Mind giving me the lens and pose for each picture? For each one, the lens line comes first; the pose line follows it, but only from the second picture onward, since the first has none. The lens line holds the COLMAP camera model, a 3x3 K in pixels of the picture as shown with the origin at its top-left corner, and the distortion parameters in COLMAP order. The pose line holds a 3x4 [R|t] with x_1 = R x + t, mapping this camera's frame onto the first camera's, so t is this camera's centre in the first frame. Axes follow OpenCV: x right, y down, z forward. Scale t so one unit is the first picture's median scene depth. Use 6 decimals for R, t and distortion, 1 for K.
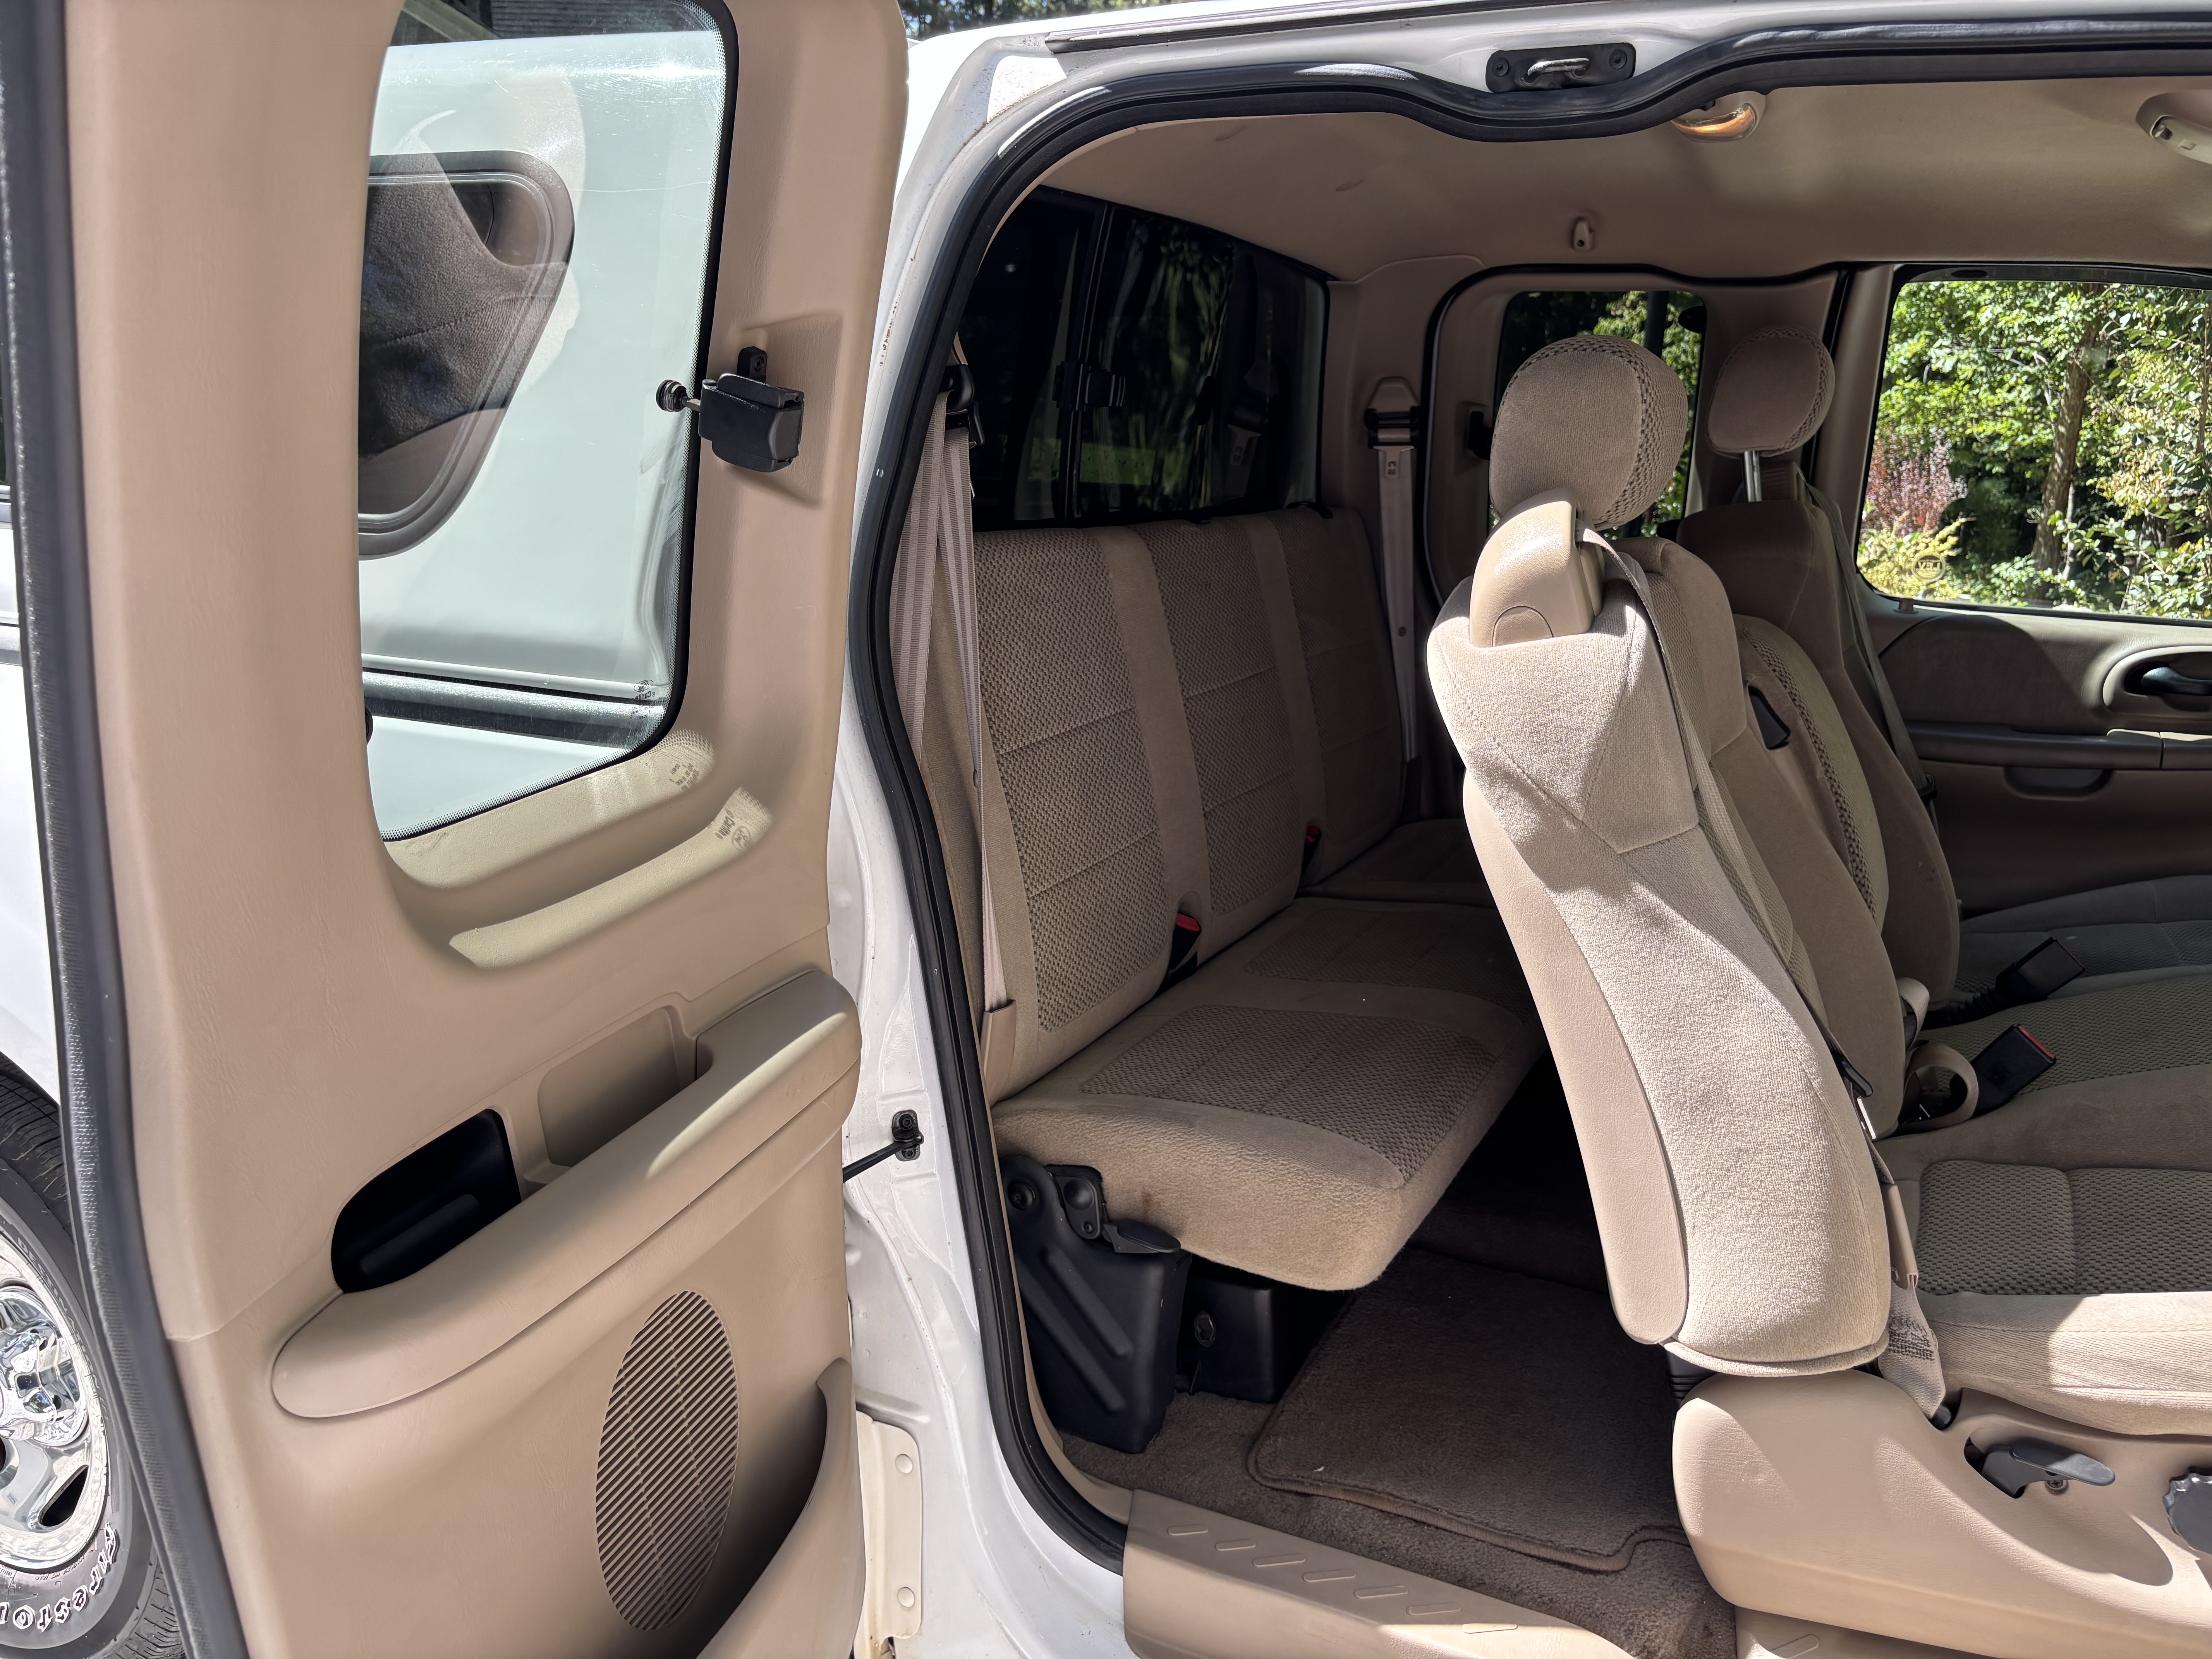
lens RADIAL K [[1723.5, 0, 1106.0], [0, 1723.5, 829.5], [0, 0, 1]] dist [0.015036, -0.006679]
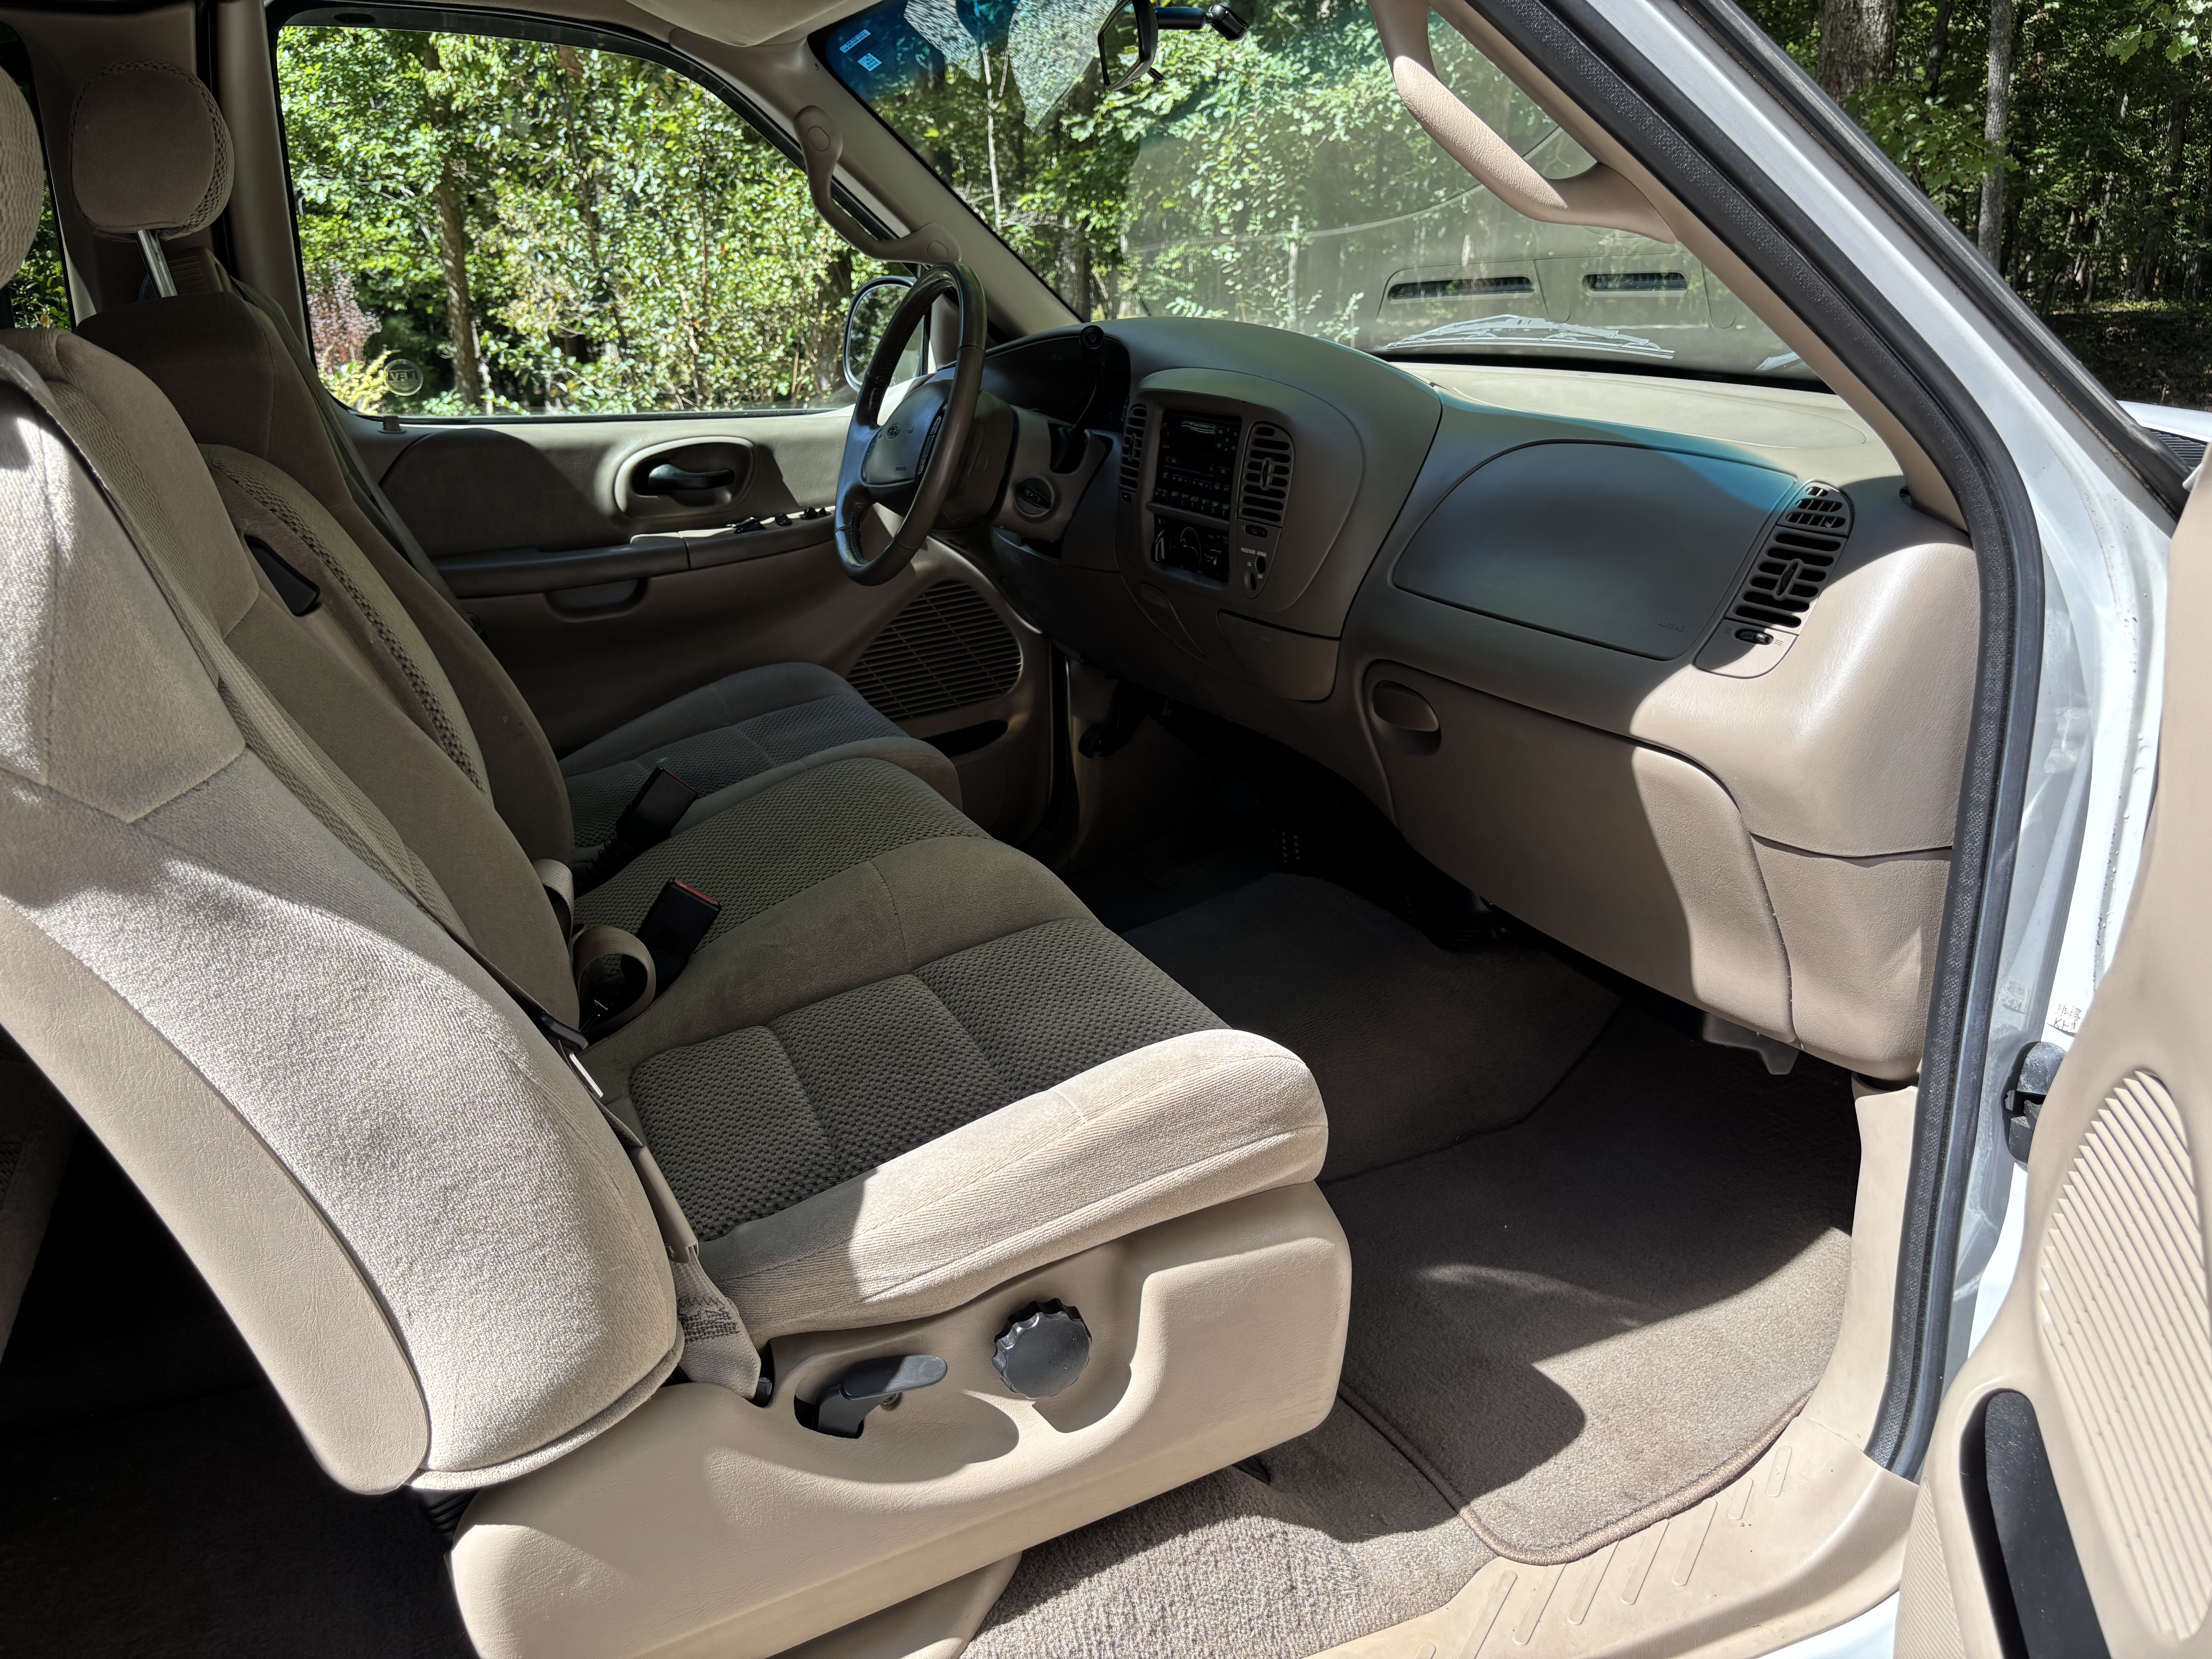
lens RADIAL K [[1667.5, 0, 1106.0], [0, 1667.5, 829.5], [0, 0, 1]] dist [0.020597, -0.012412]
pose [[0.653398, -0.263371, 0.709722, 0.056200], [0.199731, 0.964285, 0.173958, -0.010360], [-0.730190, 0.028090, 0.682666, 0.190477]]
